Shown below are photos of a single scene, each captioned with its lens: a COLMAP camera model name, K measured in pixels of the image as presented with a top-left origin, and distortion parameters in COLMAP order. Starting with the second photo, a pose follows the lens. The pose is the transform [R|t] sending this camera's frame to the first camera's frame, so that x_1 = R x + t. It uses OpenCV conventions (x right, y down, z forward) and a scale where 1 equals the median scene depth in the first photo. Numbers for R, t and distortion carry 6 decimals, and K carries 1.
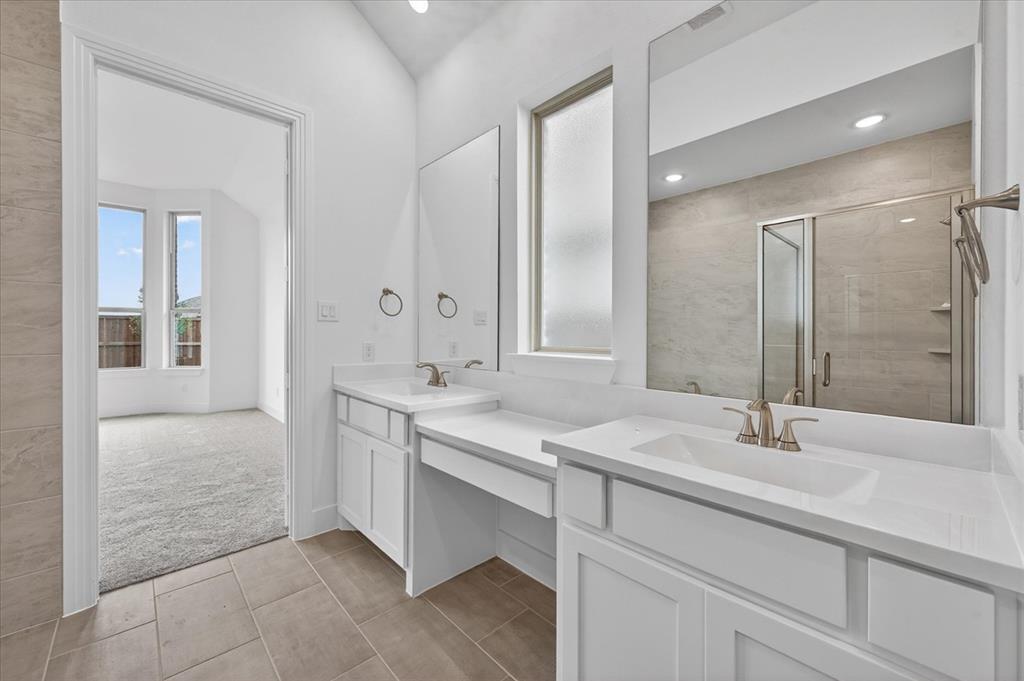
lens RADIAL K [[401.8, 0, 511.8], [0, 401.8, 336.3], [0, 0, 1]] dist [0.000273, 0.000248]
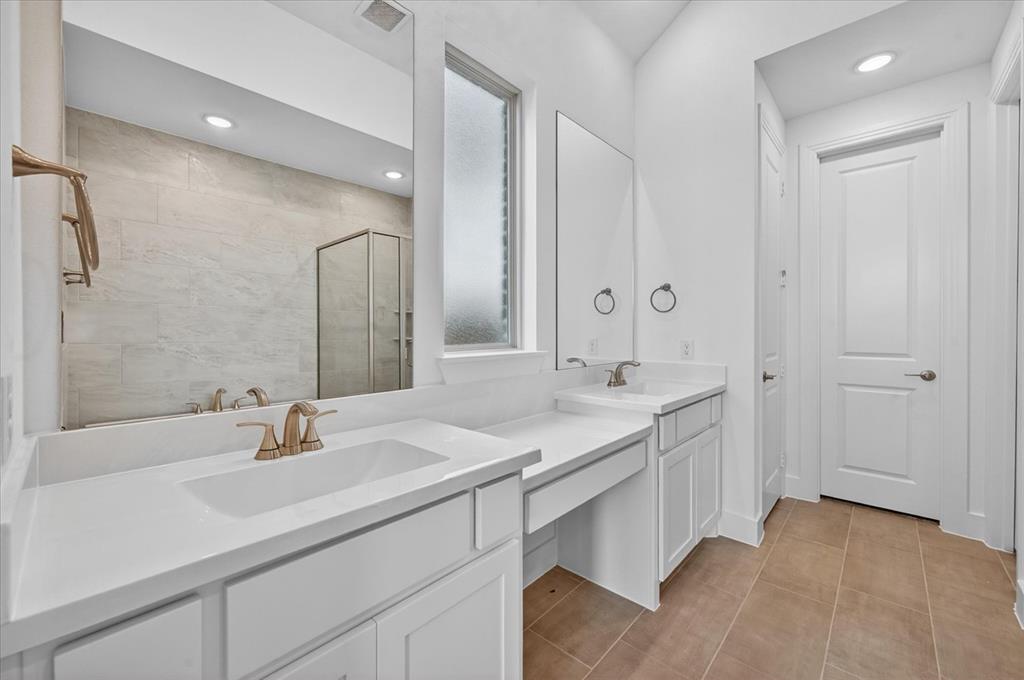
lens RADIAL K [[405.8, 0, 511.1], [0, 405.8, 335.0], [0, 0, 1]] dist [0.001259, 0.000197]
pose [[-0.049874, -0.020024, 0.998555, -0.385999], [0.002155, 0.999795, 0.020157, -0.007029], [-0.998753, 0.003157, -0.049821, 0.477455]]
